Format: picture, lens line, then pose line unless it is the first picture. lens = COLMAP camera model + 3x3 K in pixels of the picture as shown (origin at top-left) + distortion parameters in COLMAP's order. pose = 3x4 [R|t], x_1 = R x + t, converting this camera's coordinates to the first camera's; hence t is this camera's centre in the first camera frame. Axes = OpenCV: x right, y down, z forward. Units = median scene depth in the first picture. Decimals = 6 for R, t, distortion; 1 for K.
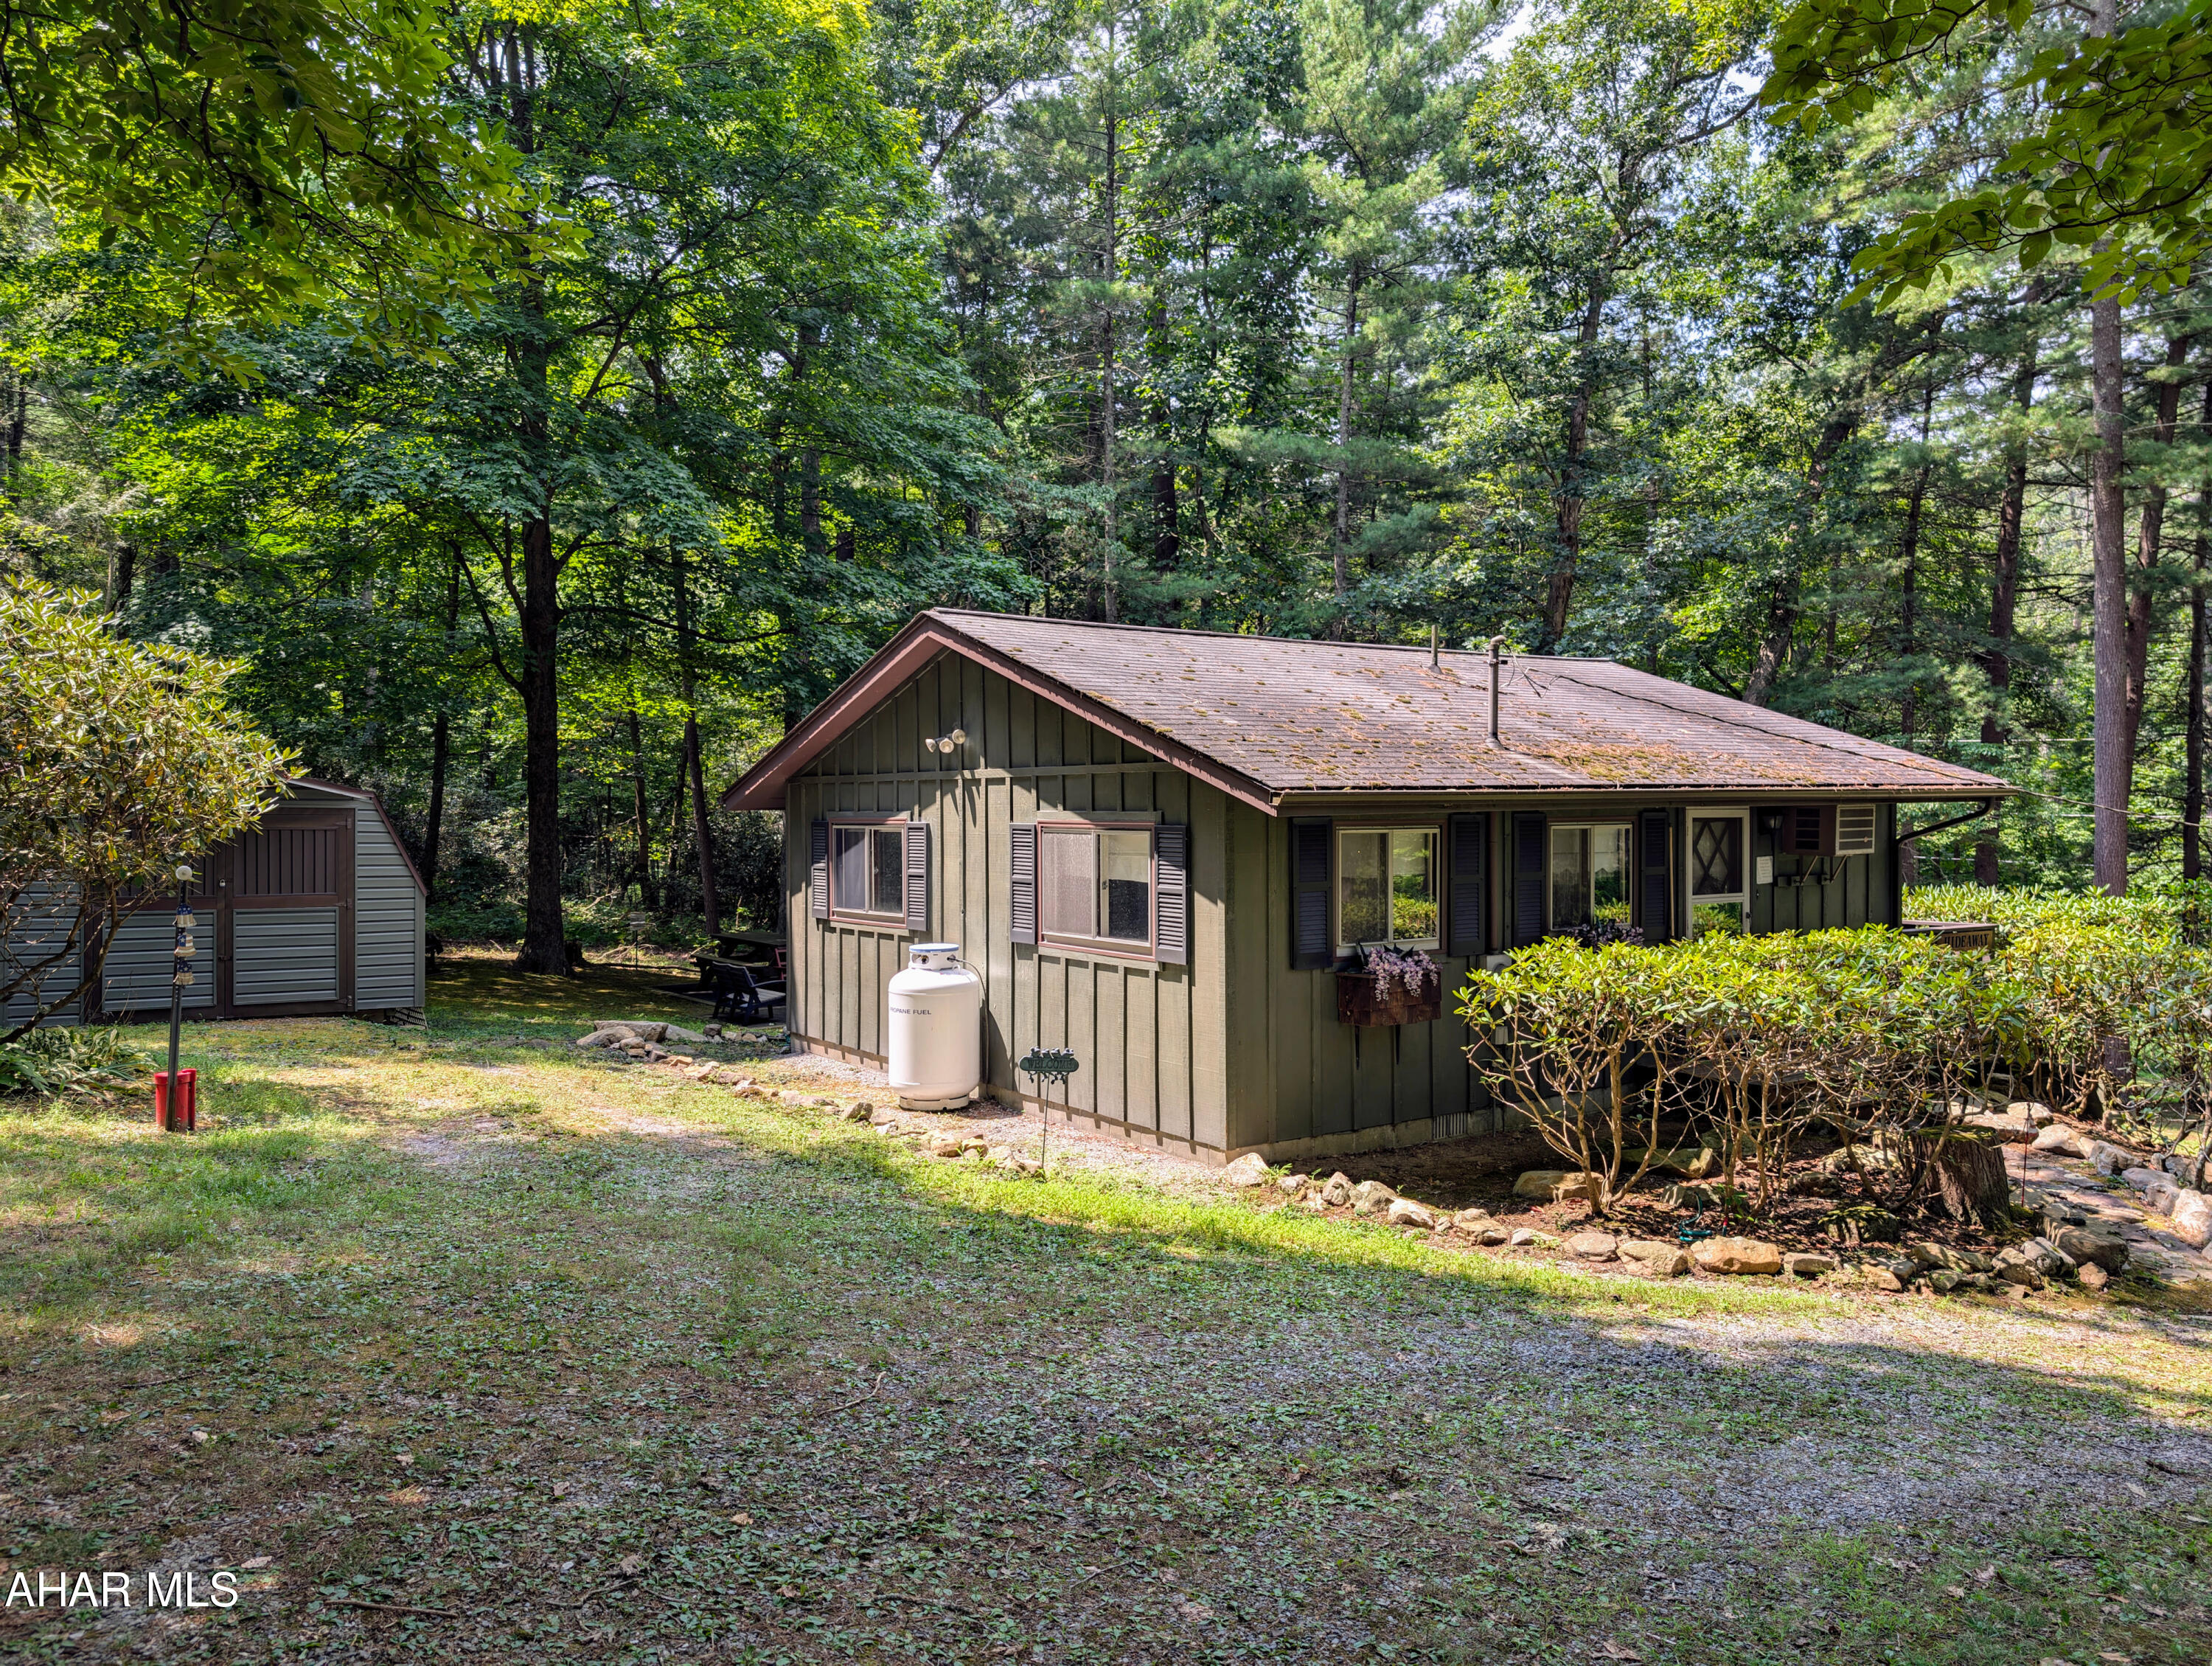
lens RADIAL K [[1577.4, 0, 1110.4], [0, 1577.4, 836.5], [0, 0, 1]] dist [0.003607, 0.001370]
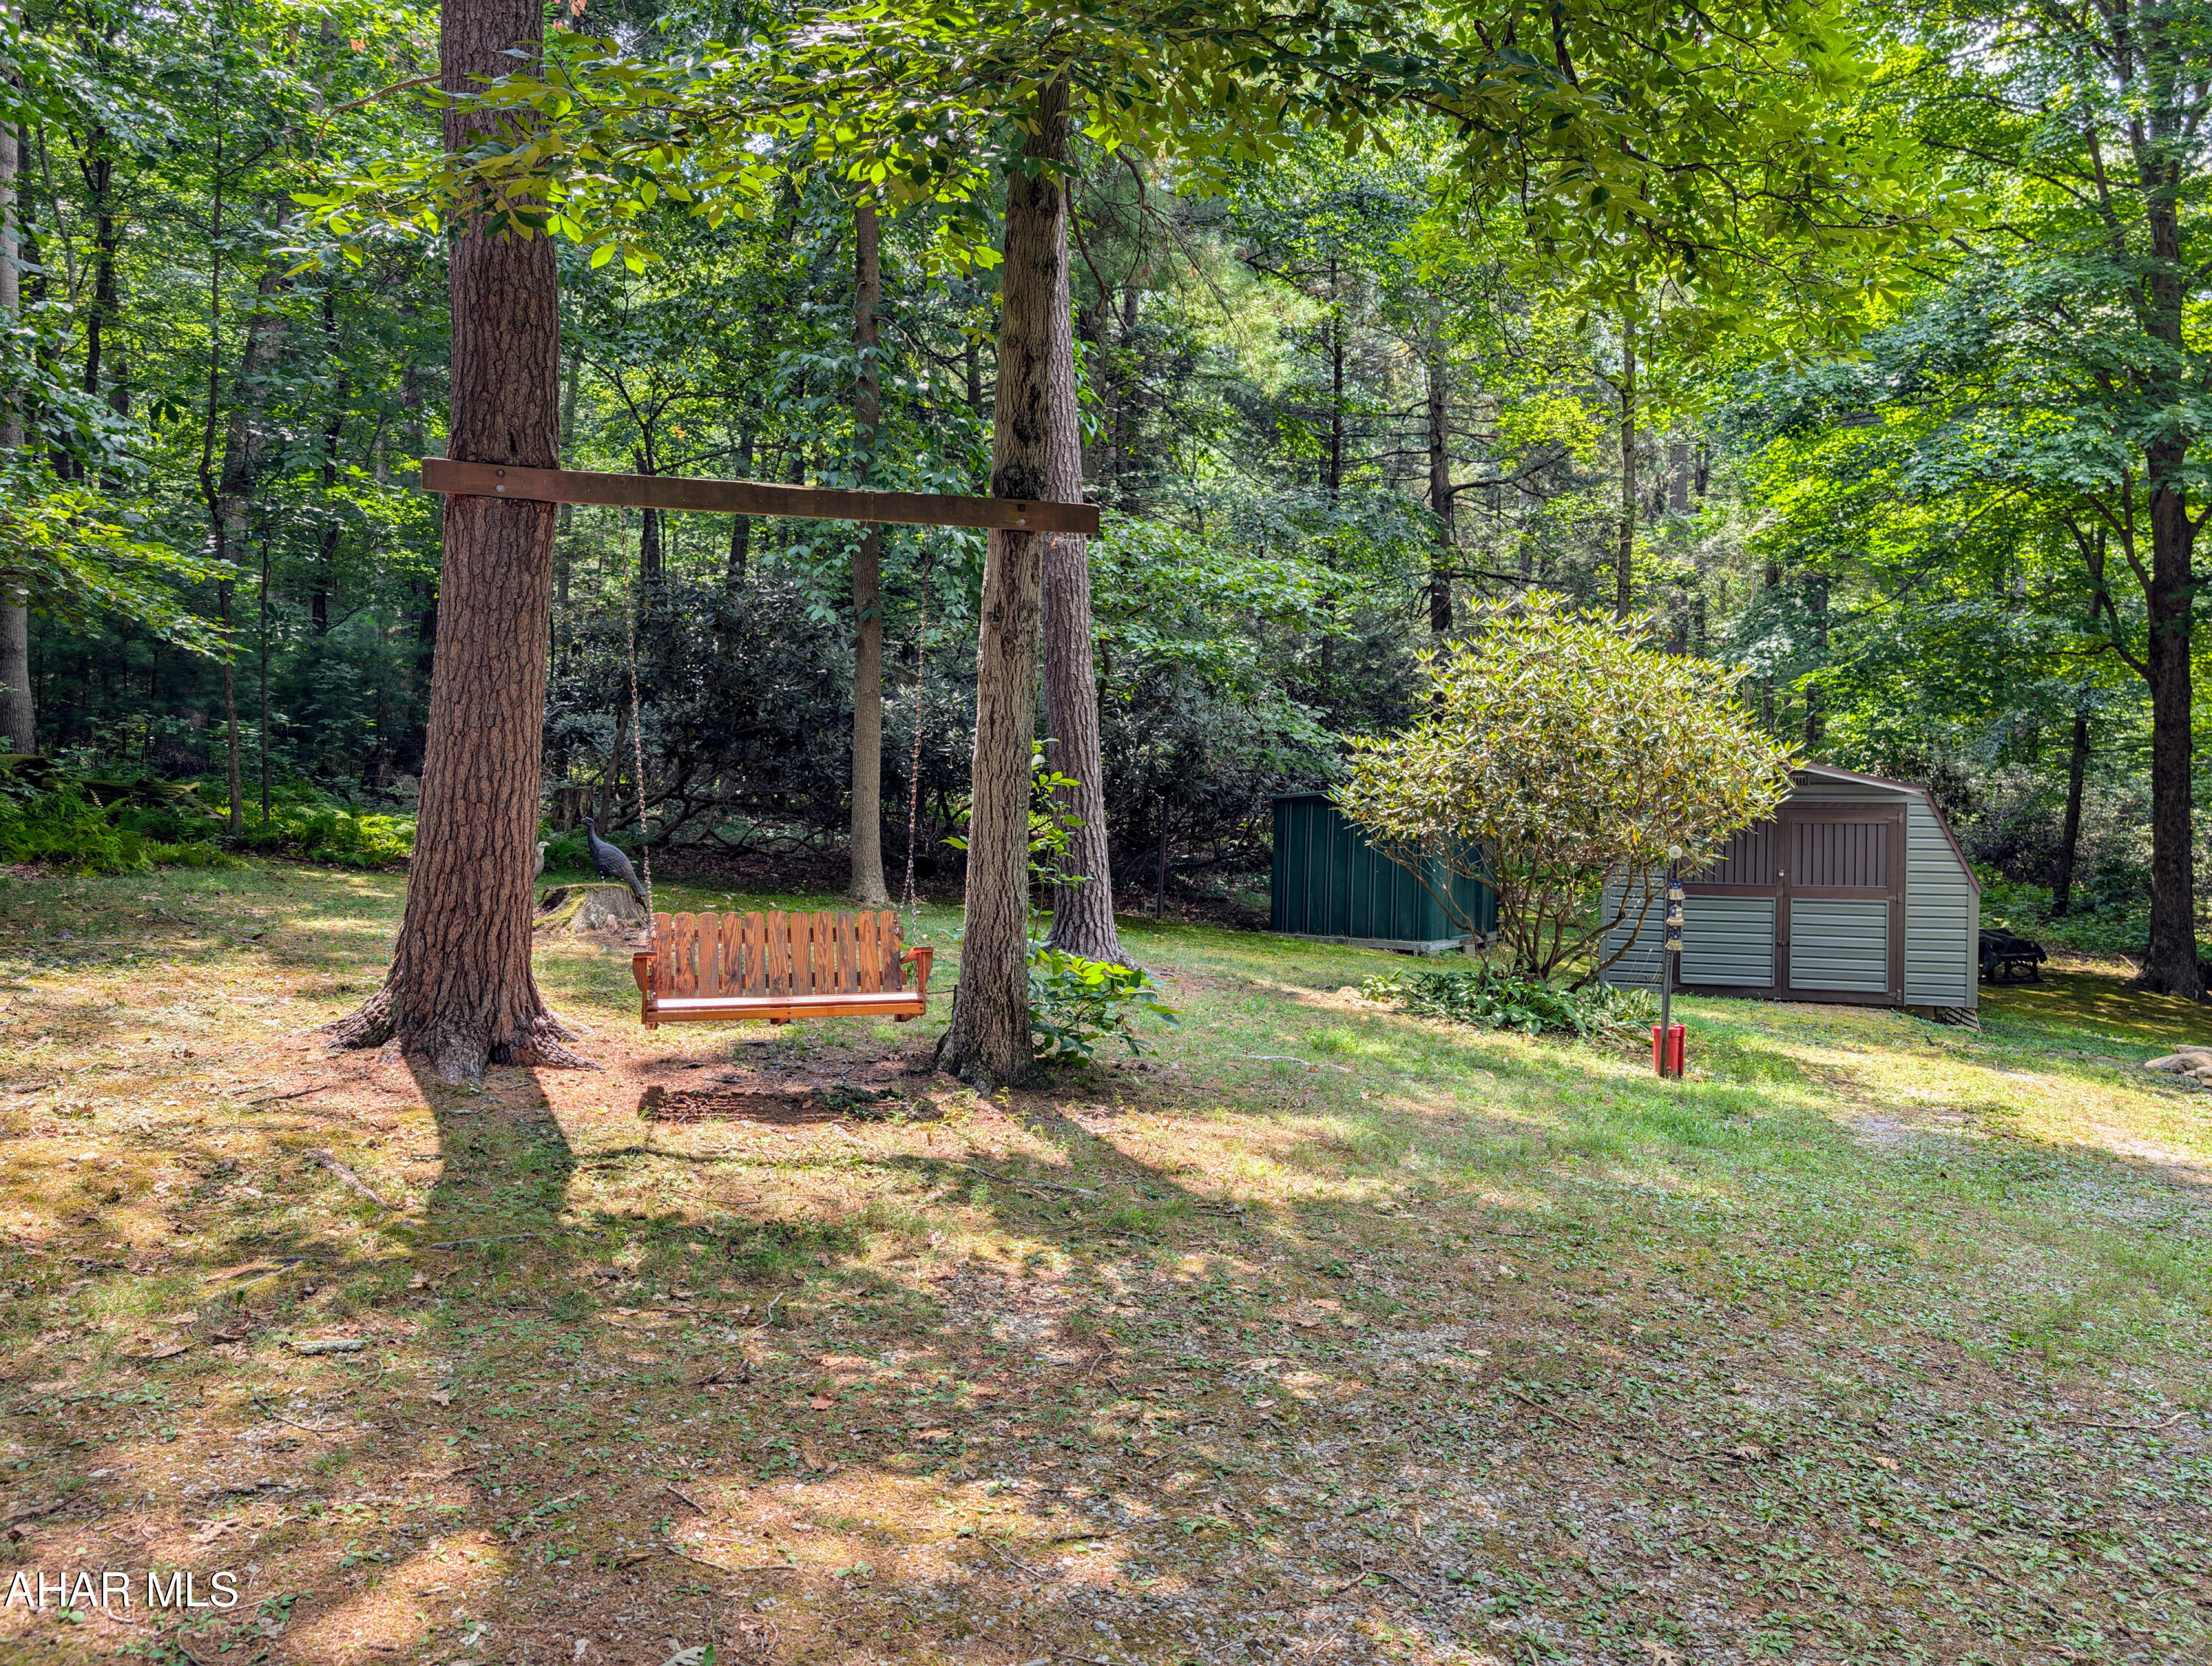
lens RADIAL K [[1577.4, 0, 1109.4], [0, 1577.4, 824.3], [0, 0, 1]] dist [0.003607, 0.001370]
pose [[0.590465, 0.009072, -0.807012, 0.232660], [-0.015241, 0.999884, 0.000088, 0.022038], [0.806919, 0.012248, 0.590535, -0.011153]]
